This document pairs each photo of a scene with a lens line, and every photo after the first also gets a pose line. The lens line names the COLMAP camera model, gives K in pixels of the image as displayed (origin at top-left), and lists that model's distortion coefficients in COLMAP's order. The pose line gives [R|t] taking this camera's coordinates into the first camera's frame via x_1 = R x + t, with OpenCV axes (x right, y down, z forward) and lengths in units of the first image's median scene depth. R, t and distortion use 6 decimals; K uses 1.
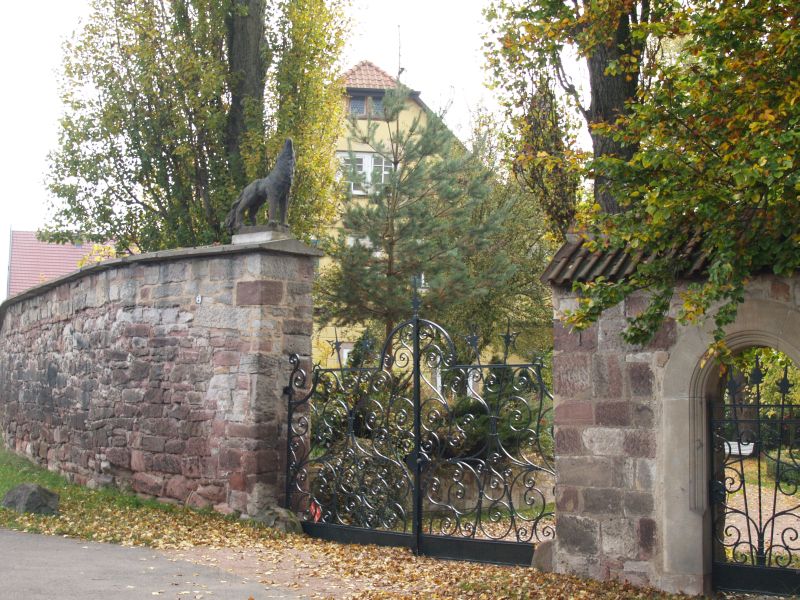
lens RADIAL K [[1263.3, 0, 398.8], [0, 1263.3, 297.4], [0, 0, 1]] dist [-0.150238, 0.000000]
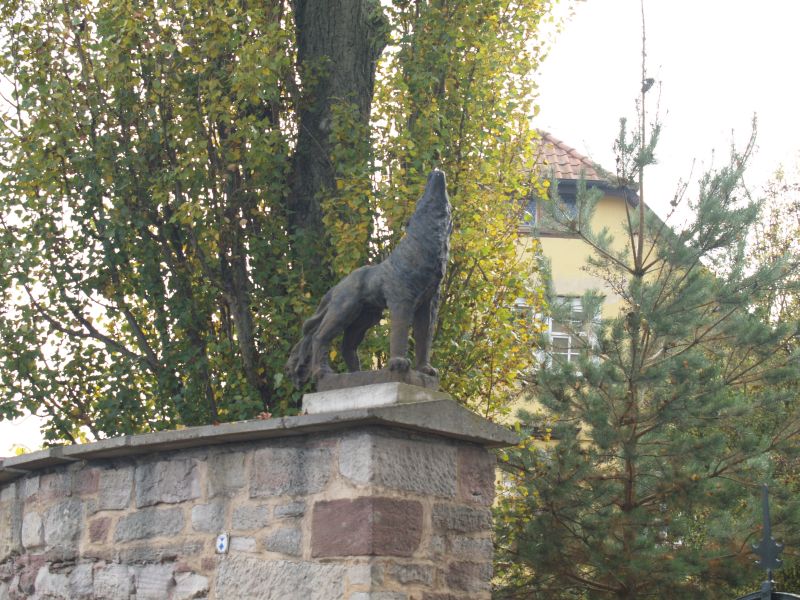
lens RADIAL K [[2042.4, 0, 401.9], [0, 2042.4, 297.0], [0, 0, 1]] dist [-0.103805, 0.000000]
pose [[0.997374, 0.001973, -0.072400, -0.049172], [-0.011897, 0.990513, -0.136905, 0.012809], [0.071443, 0.137407, 0.987935, 0.315994]]
